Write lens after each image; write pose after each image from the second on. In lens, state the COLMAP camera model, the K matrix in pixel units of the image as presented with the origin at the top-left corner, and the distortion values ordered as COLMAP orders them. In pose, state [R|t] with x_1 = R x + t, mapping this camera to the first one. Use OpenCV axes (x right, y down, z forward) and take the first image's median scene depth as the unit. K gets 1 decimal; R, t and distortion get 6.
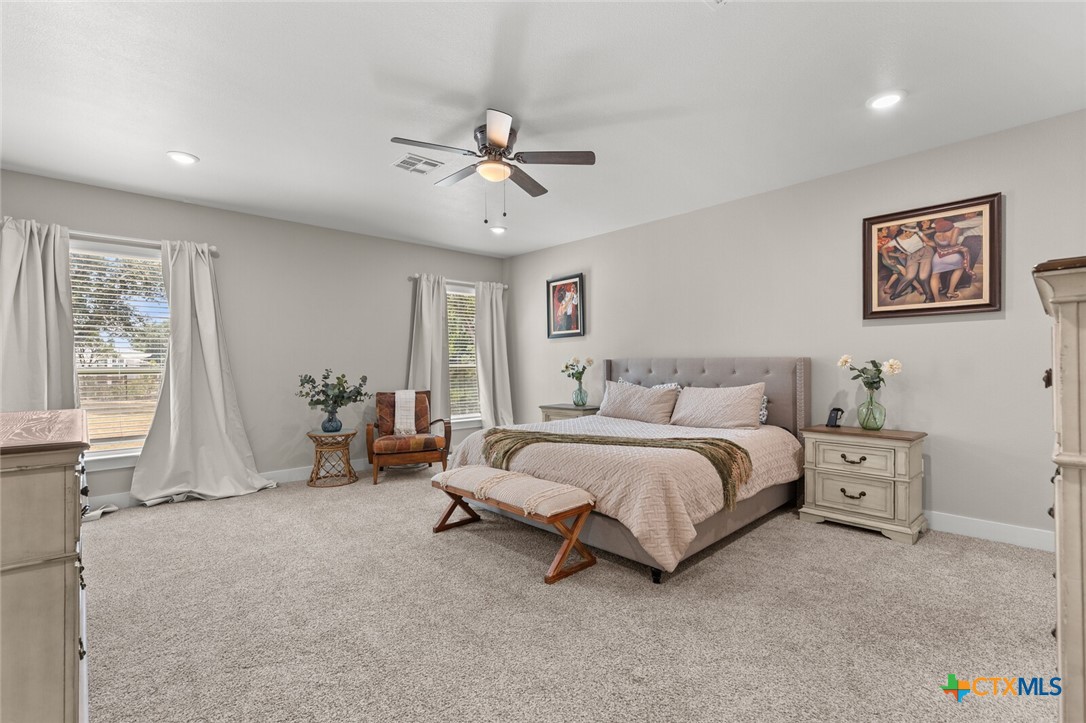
lens RADIAL K [[494.3, 0, 546.4], [0, 494.3, 371.7], [0, 0, 1]] dist [0.002794, -0.002331]
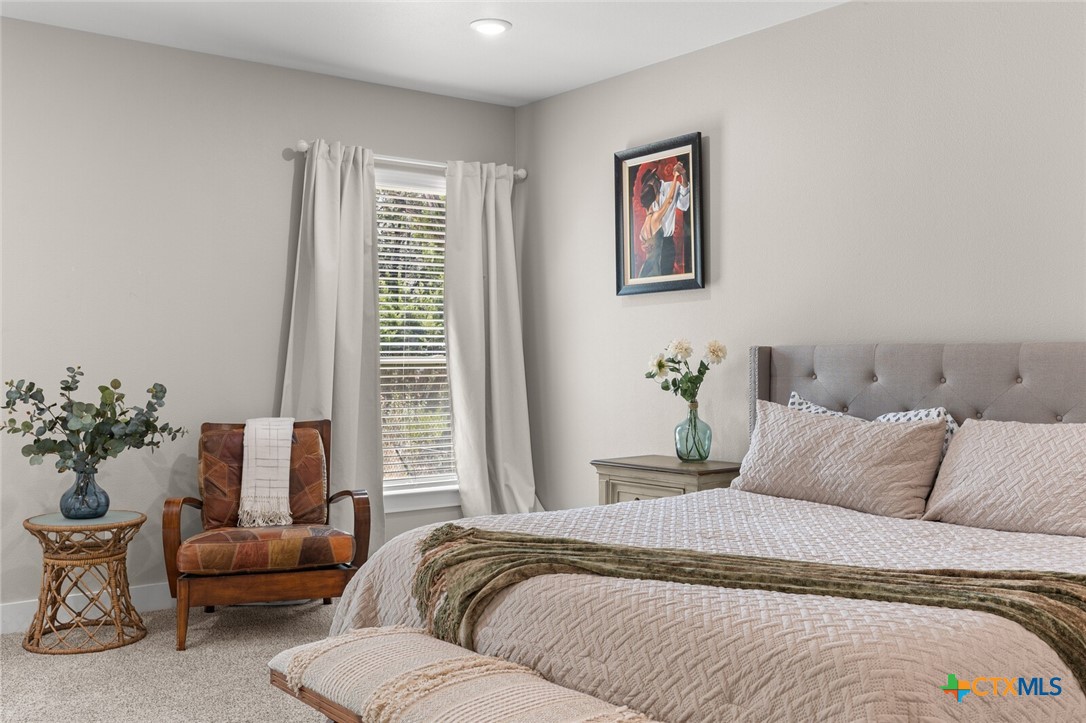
lens RADIAL K [[1051.7, 0, 545.9], [0, 1051.7, 357.7], [0, 0, 1]] dist [-0.003711, 0.000000]
pose [[0.995511, 0.004469, -0.094544, 0.033228], [-0.005983, 0.999858, -0.015734, -0.001515], [0.094460, 0.016229, 0.995396, 0.154645]]
